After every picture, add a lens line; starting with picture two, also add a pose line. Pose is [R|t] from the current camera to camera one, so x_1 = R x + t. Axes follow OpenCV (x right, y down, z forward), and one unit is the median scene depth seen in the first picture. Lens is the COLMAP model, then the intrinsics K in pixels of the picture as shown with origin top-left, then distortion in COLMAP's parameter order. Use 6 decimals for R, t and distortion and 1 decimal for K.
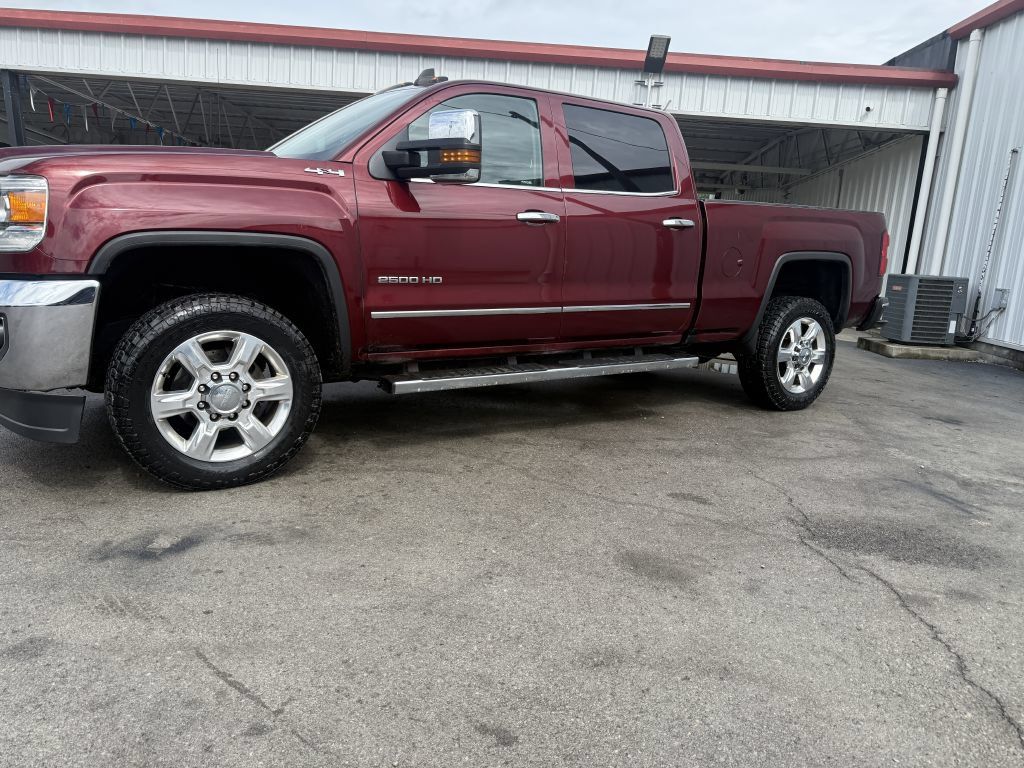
lens RADIAL K [[736.5, 0, 520.1], [0, 736.5, 381.9], [0, 0, 1]] dist [0.042928, -0.066616]
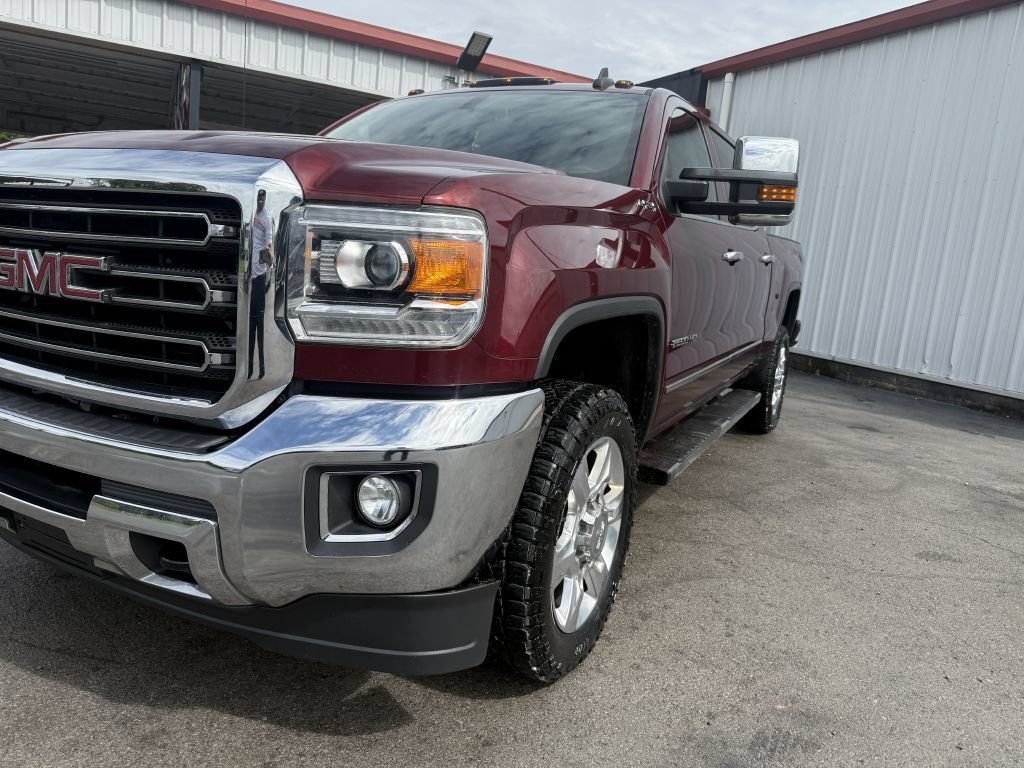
lens RADIAL K [[741.4, 0, 509.6], [0, 741.4, 373.9], [0, 0, 1]] dist [0.004552, -0.009513]
pose [[0.880454, -0.052746, 0.471189, -0.587479], [0.048973, 0.998594, 0.020274, -0.108458], [-0.471596, 0.005225, 0.881799, 0.326921]]
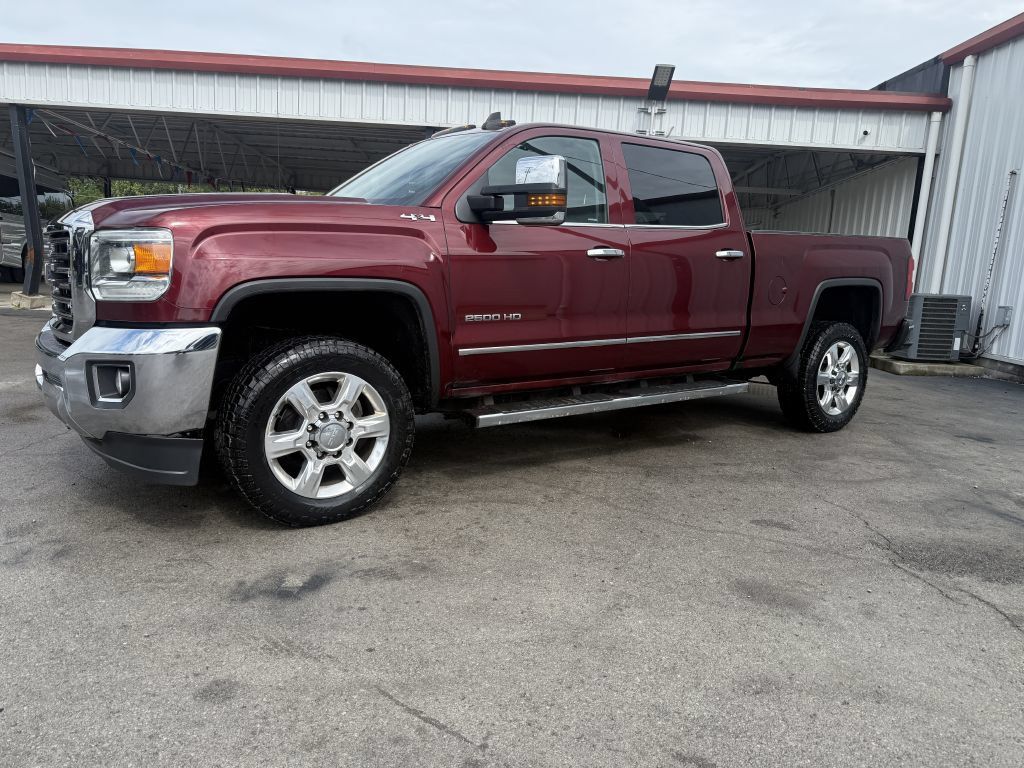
lens RADIAL K [[736.0, 0, 507.4], [0, 736.0, 383.0], [0, 0, 1]] dist [0.040099, -0.061424]
pose [[0.999678, -0.018231, 0.017625, -0.126105], [0.018617, 0.999585, -0.022004, -0.019429], [-0.017216, 0.022325, 0.999603, -0.025828]]
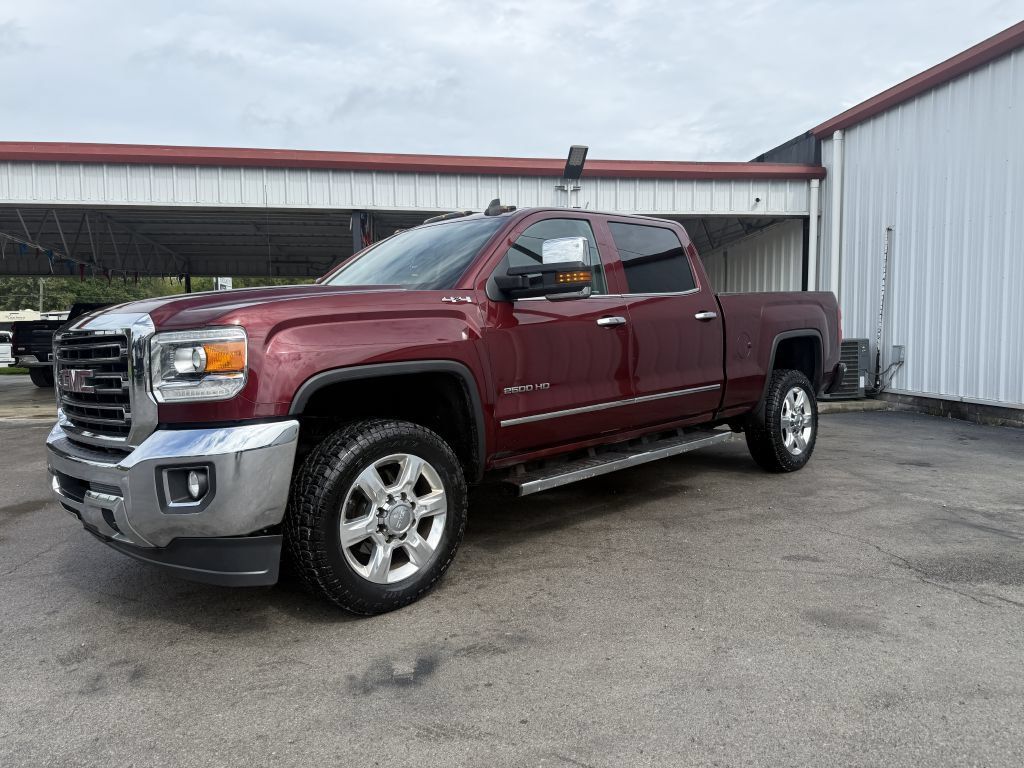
lens RADIAL K [[736.5, 0, 520.1], [0, 736.5, 381.9], [0, 0, 1]] dist [0.042928, -0.066616]
pose [[0.978842, -0.092728, 0.182398, -0.301059], [0.113202, 0.987984, -0.105227, -0.030067], [-0.170448, 0.123648, 0.977578, -0.048229]]
